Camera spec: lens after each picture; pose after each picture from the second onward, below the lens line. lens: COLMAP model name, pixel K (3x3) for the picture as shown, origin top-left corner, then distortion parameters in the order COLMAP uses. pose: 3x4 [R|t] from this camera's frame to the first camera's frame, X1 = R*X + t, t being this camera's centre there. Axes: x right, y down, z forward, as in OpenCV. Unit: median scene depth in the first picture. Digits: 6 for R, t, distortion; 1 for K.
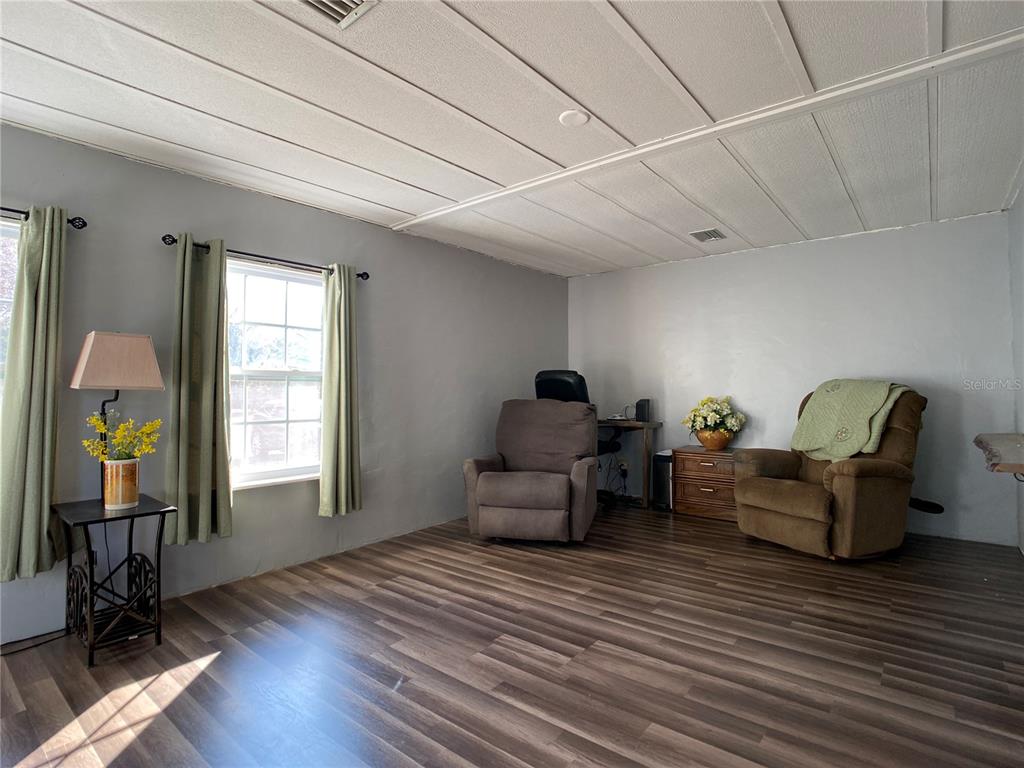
lens RADIAL K [[527.4, 0, 515.0], [0, 527.4, 376.7], [0, 0, 1]] dist [-0.052371, 0.015942]
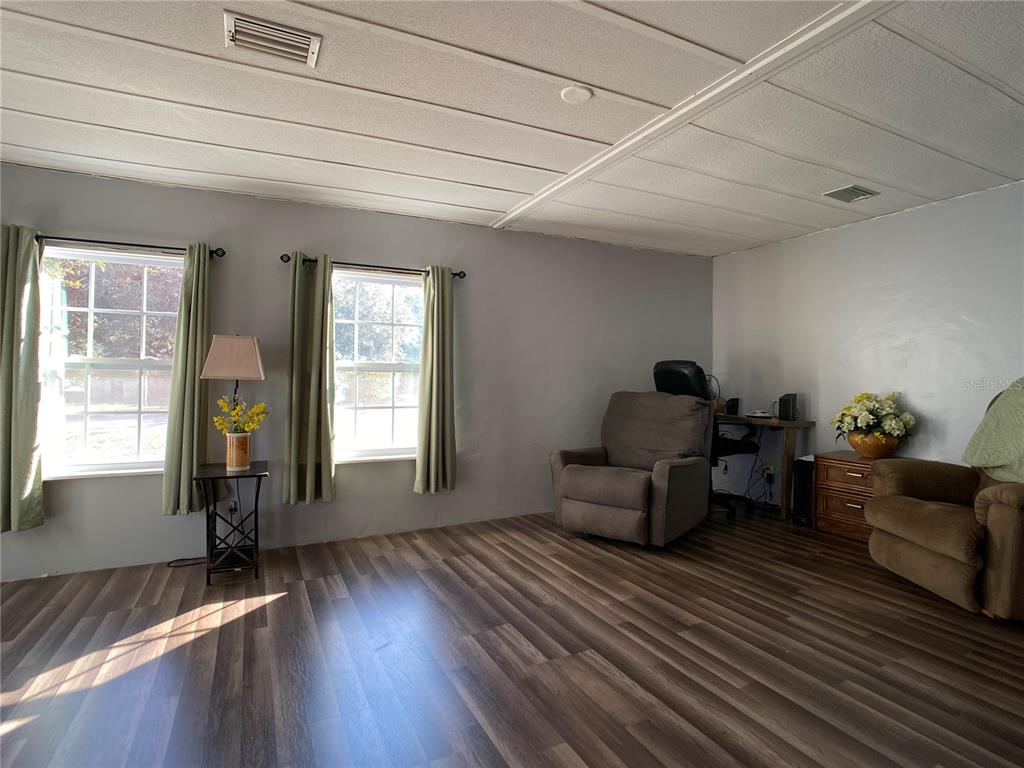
lens RADIAL K [[527.4, 0, 508.2], [0, 527.4, 376.4], [0, 0, 1]] dist [-0.052371, 0.015942]
pose [[0.911224, 0.006127, -0.411866, 0.293544], [0.001813, 0.999820, 0.018886, -0.004182], [0.411908, -0.017956, 0.911049, 0.063681]]
